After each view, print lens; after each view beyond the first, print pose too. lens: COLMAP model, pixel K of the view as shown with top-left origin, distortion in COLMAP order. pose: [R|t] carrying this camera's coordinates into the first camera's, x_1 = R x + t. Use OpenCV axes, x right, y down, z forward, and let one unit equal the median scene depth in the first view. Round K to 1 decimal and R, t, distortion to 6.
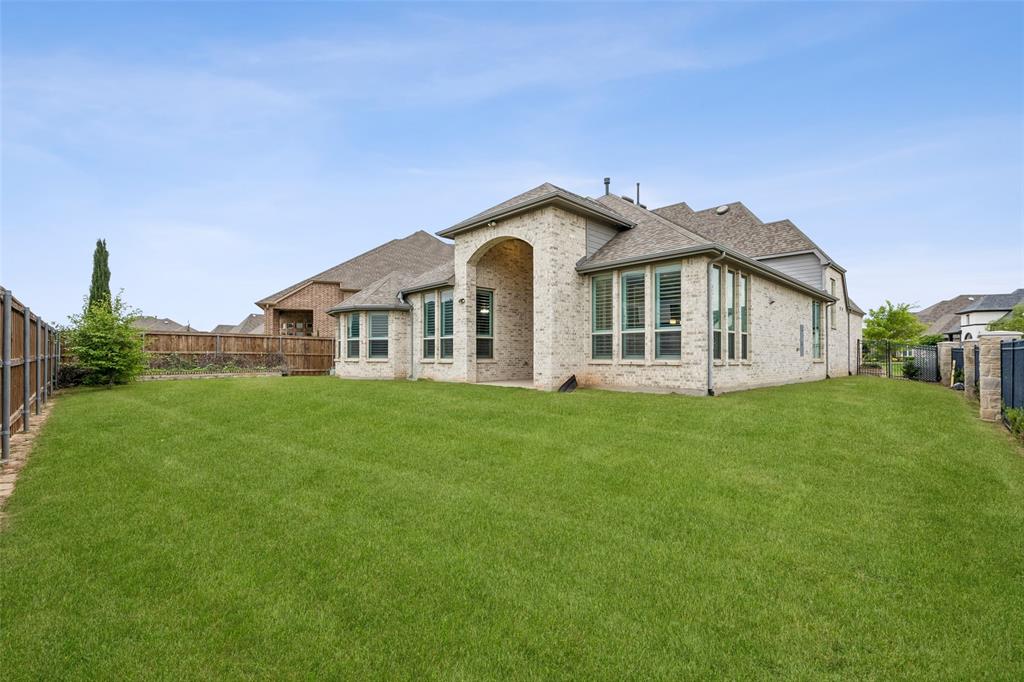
lens RADIAL K [[452.2, 0, 514.1], [0, 452.2, 350.2], [0, 0, 1]] dist [-0.008802, -0.000442]
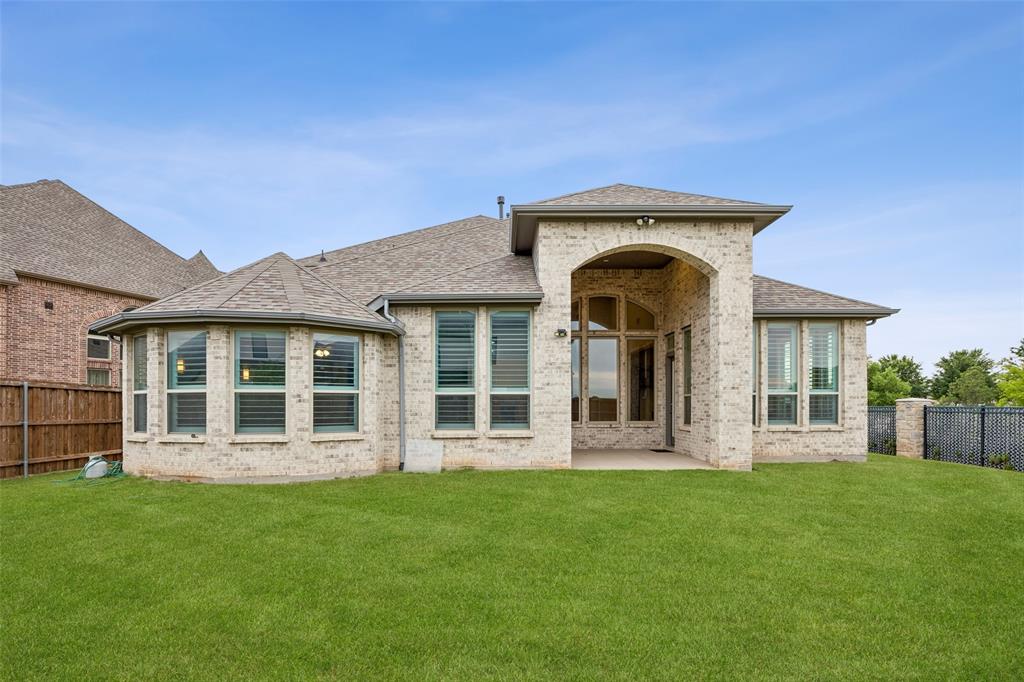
lens RADIAL K [[500.7, 0, 512.1], [0, 500.7, 412.5], [0, 0, 1]] dist [0.001681, 0.000188]
pose [[0.663044, 0.002394, 0.748576, -0.604463], [0.000949, 0.999991, -0.004039, -0.000753], [-0.748579, 0.003388, 0.663036, 0.562233]]
